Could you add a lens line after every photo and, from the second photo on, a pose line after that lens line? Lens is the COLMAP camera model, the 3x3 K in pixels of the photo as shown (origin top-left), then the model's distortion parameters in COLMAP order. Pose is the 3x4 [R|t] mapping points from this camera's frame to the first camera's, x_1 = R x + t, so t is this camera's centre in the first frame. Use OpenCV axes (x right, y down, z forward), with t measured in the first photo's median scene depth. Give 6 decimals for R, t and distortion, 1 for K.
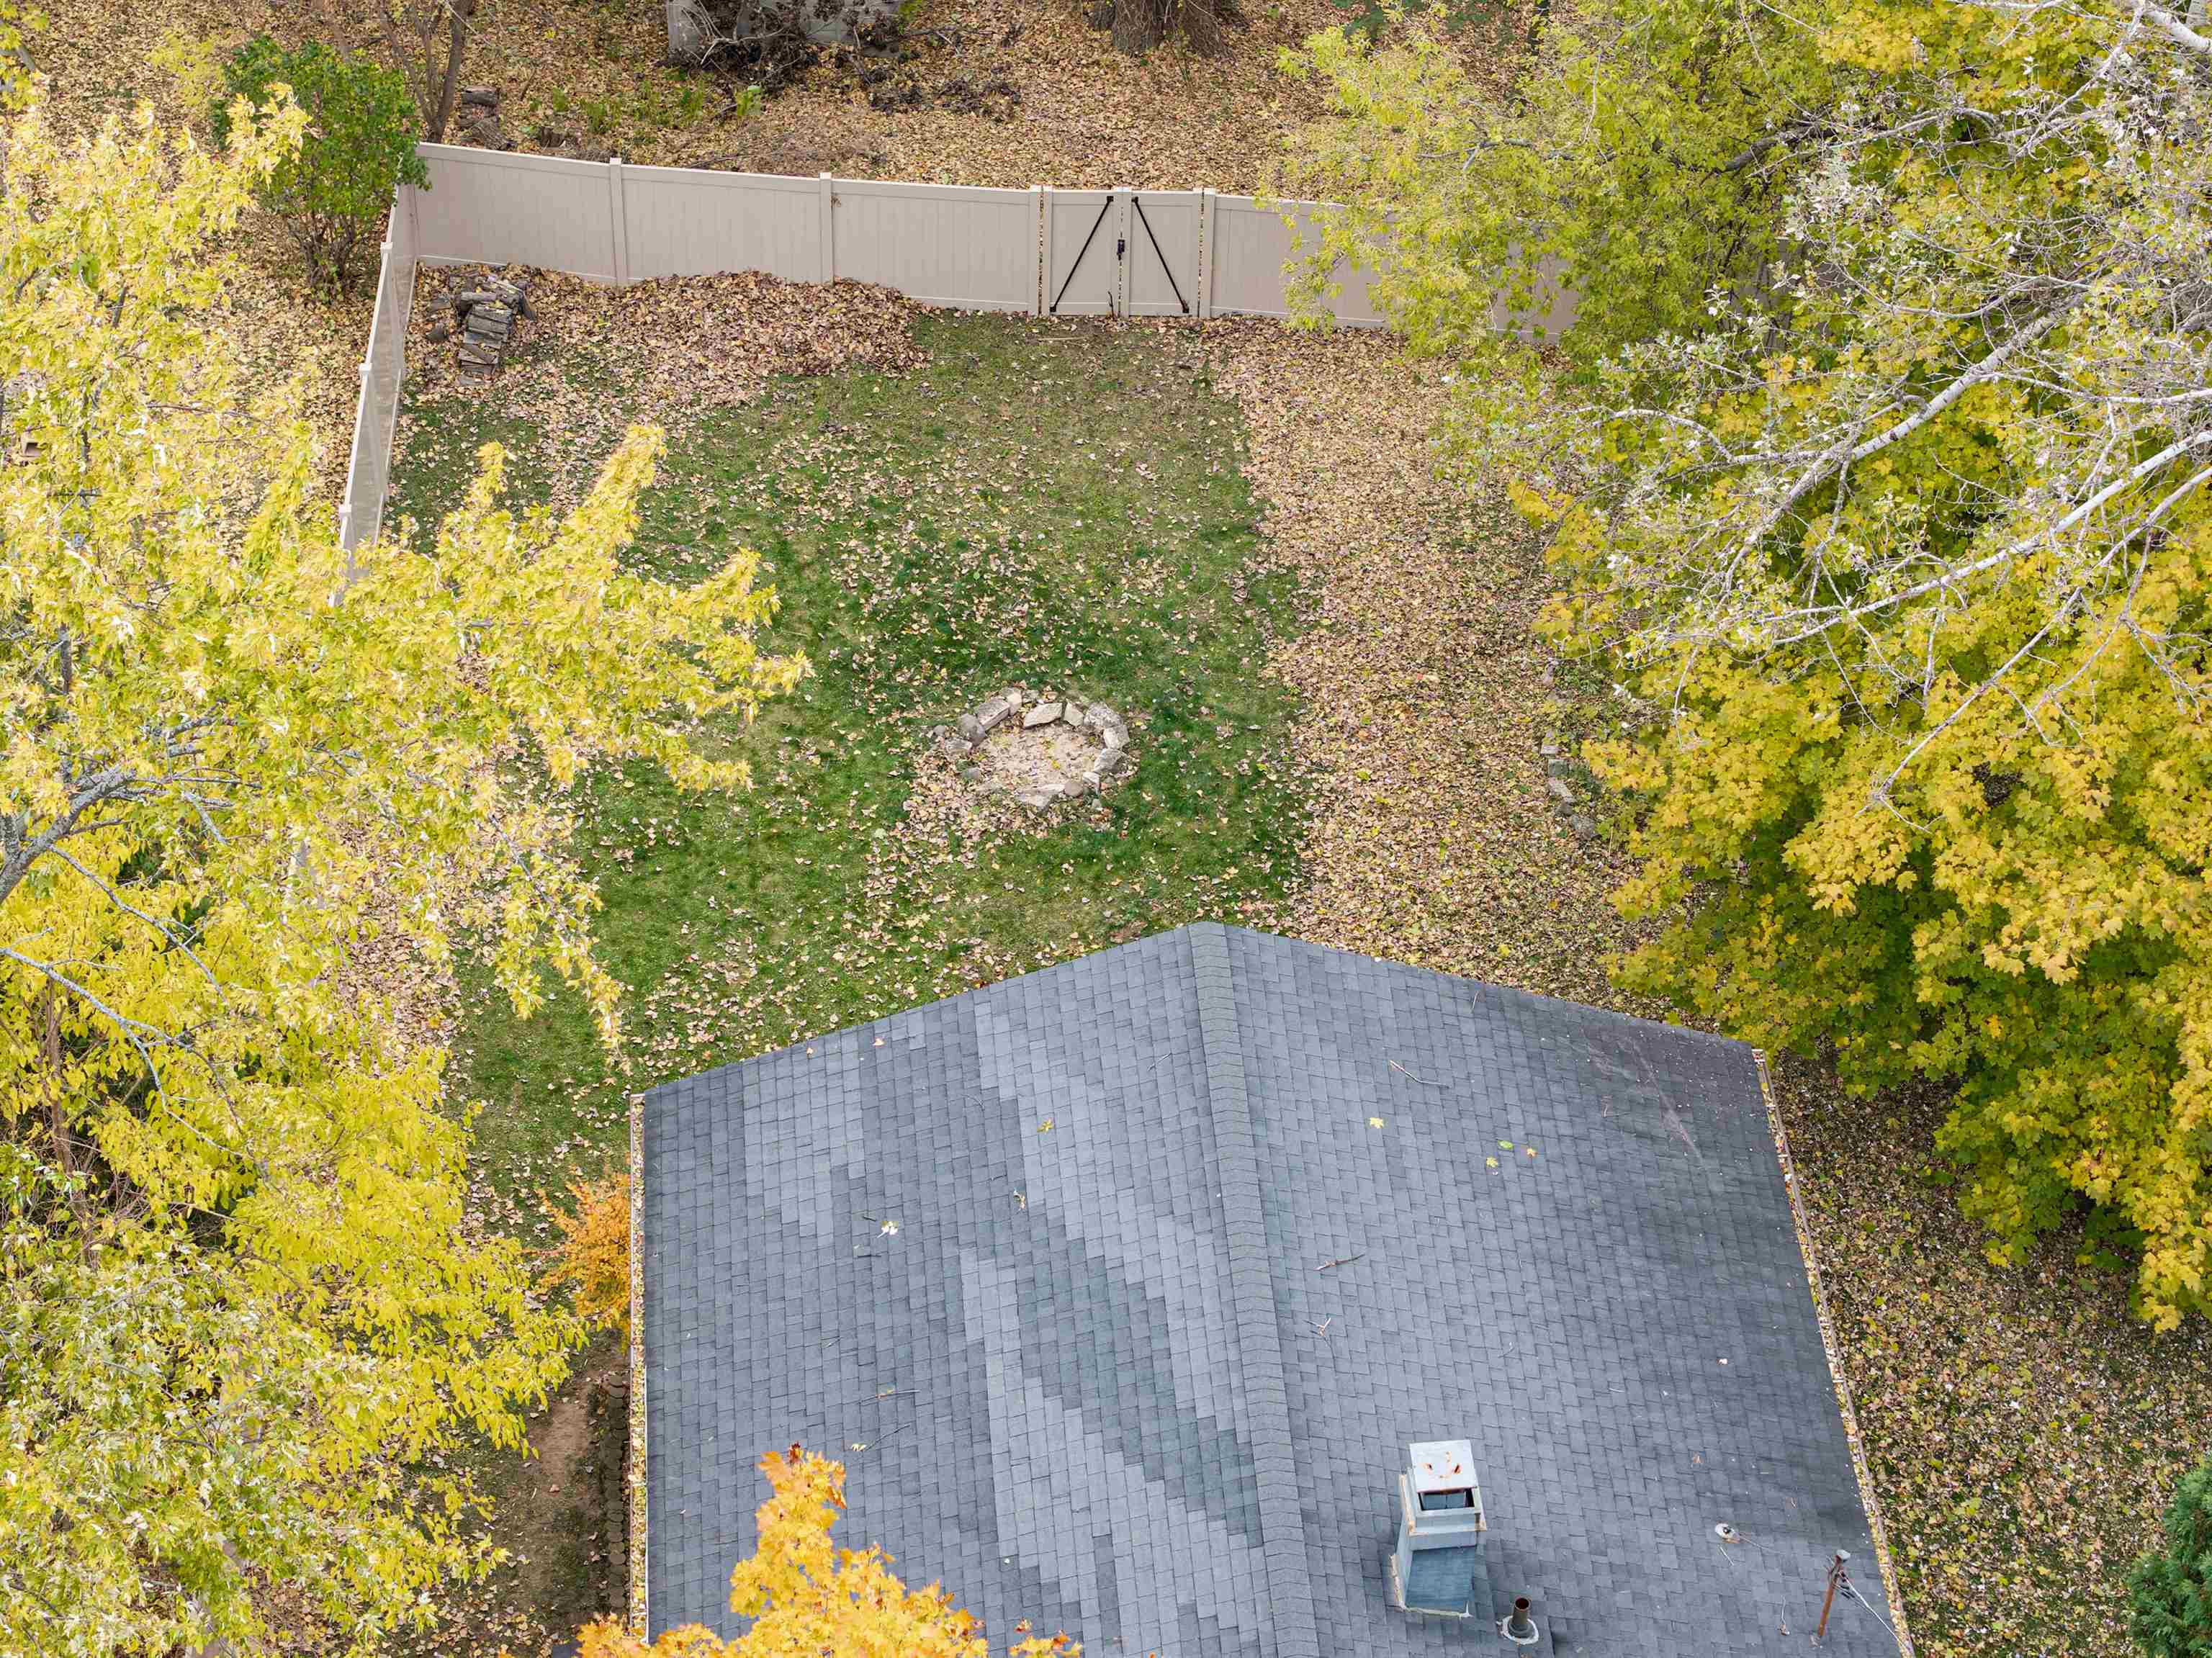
lens RADIAL K [[4289.6, 0, 1172.3], [0, 4289.6, 826.6], [0, 0, 1]] dist [-0.255073, 2.012097]
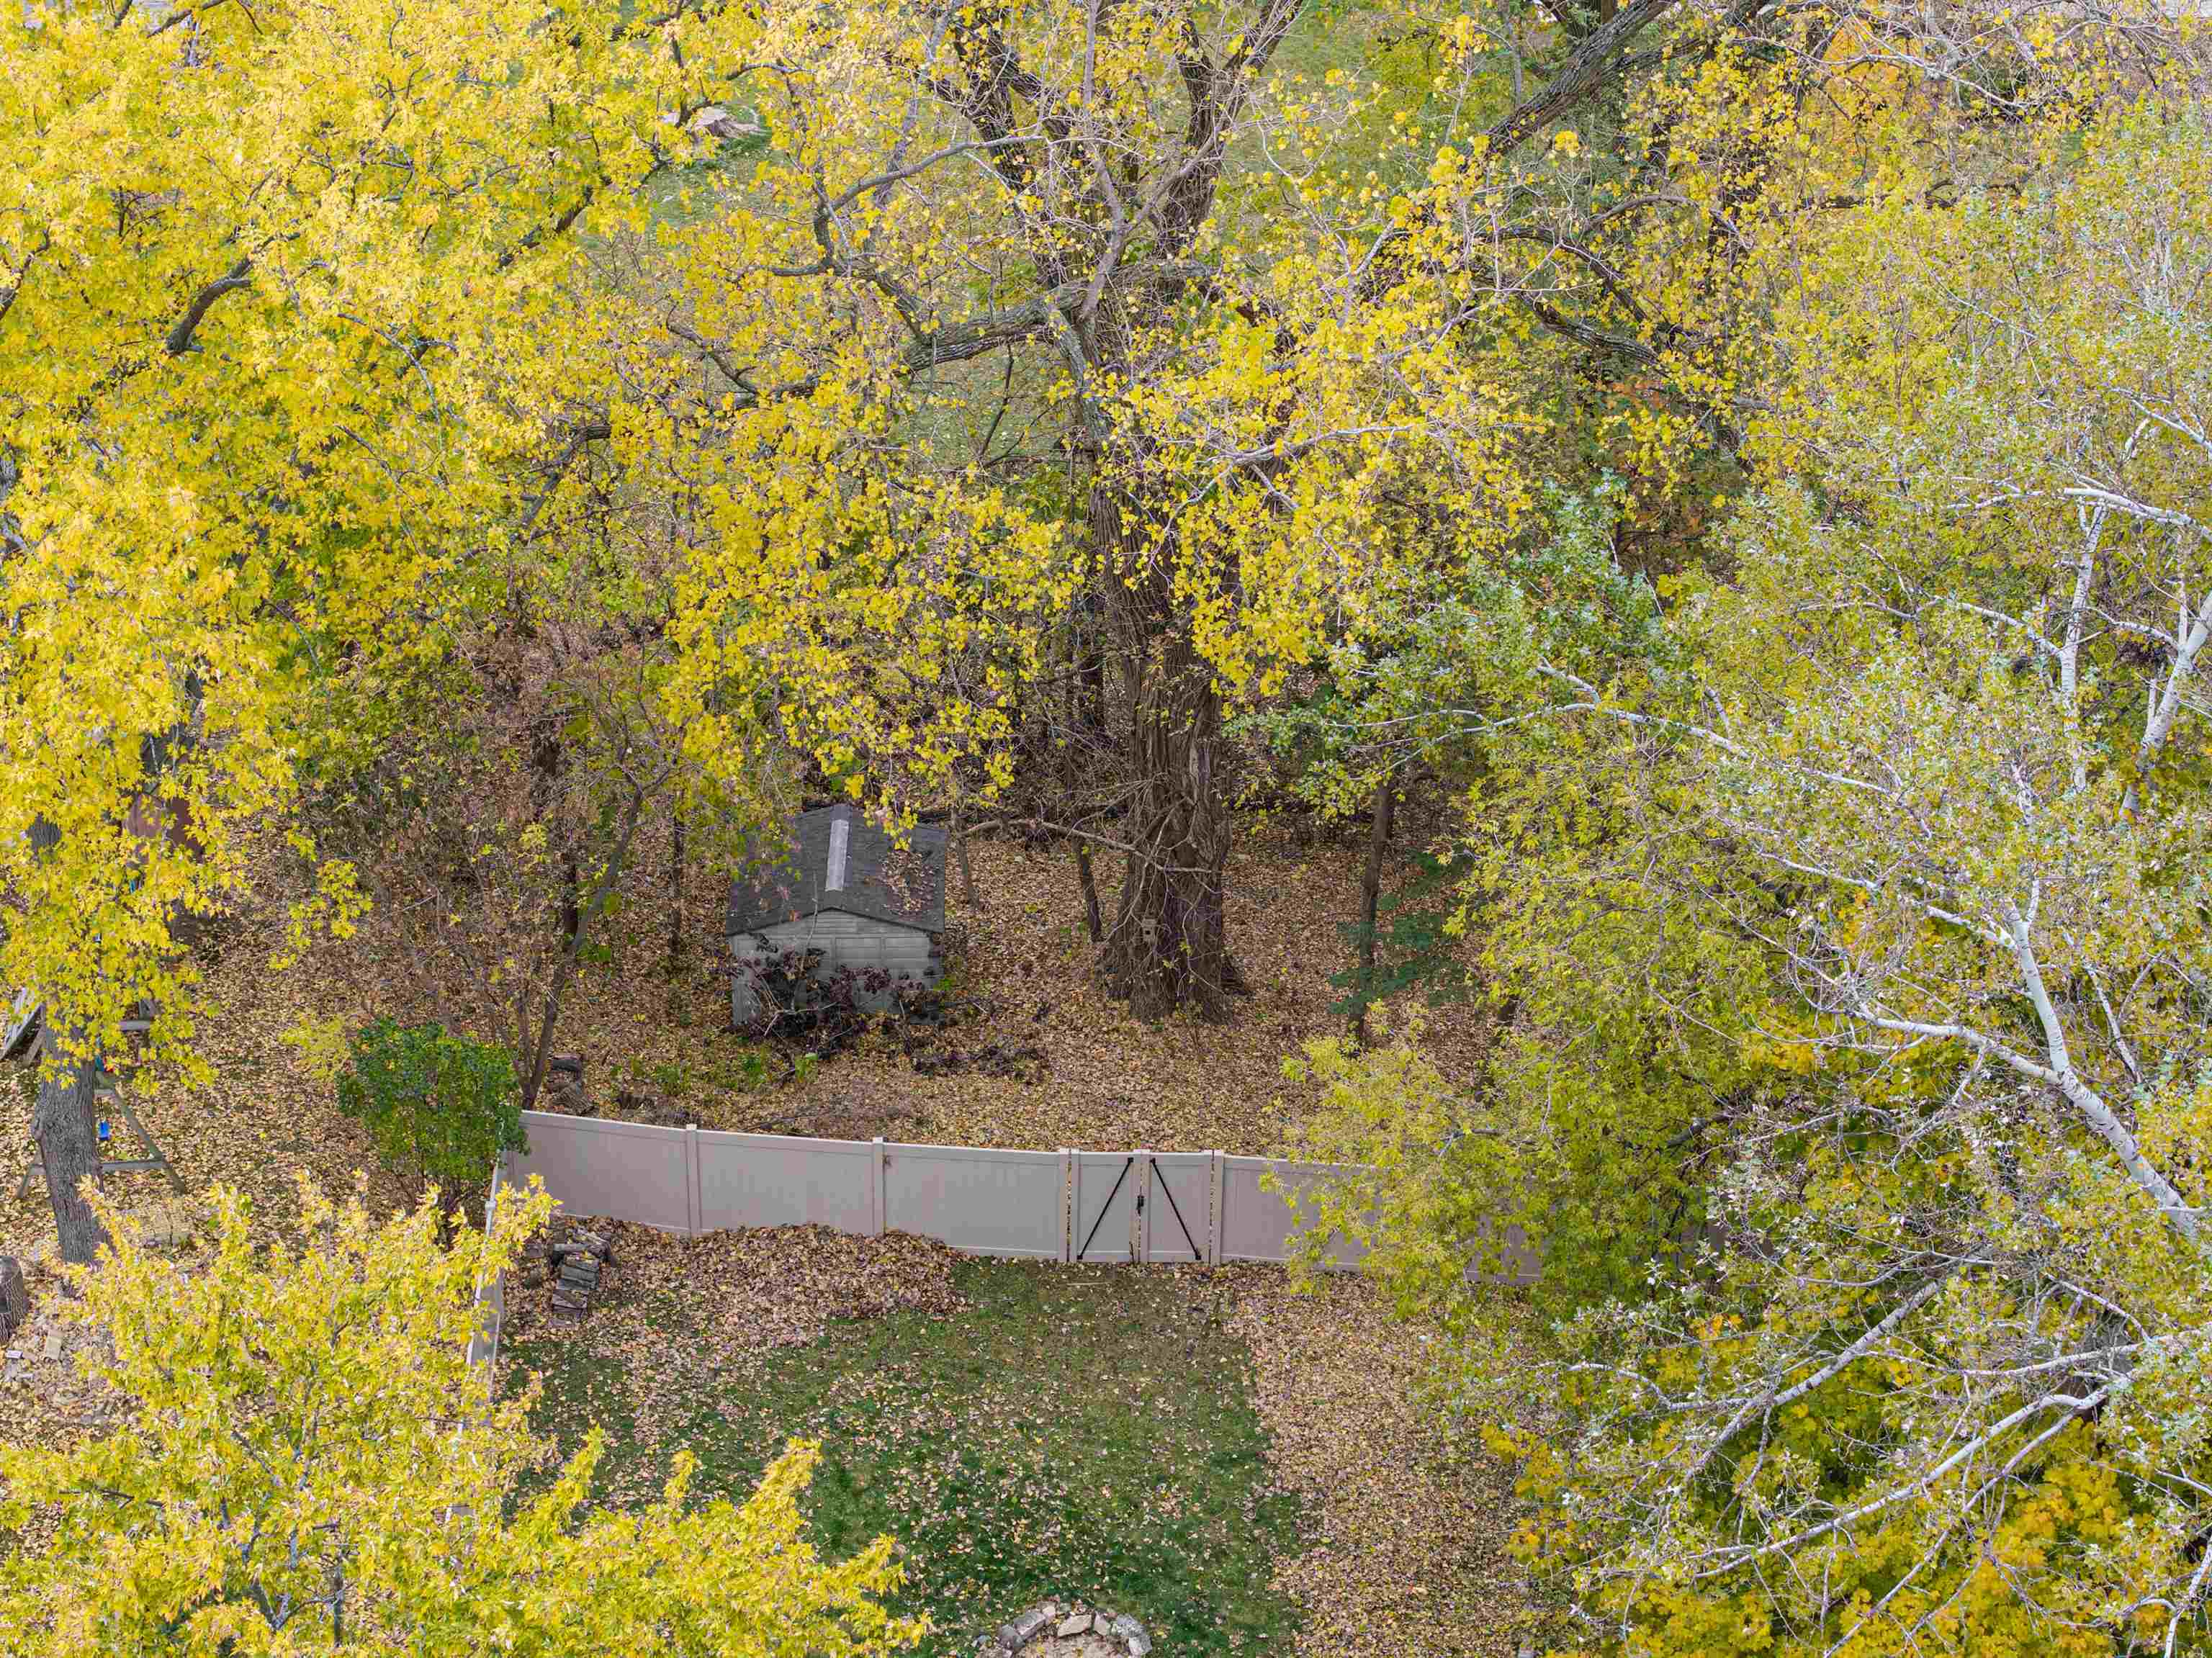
lens RADIAL K [[4289.6, 0, 1172.3], [0, 4289.6, 826.6], [0, 0, 1]] dist [-0.255073, 2.012097]
pose [[0.999988, -0.004805, -0.000107, -0.003283], [0.004683, 0.979046, -0.203588, -0.003472], [0.001083, 0.203585, 0.979057, -0.131205]]
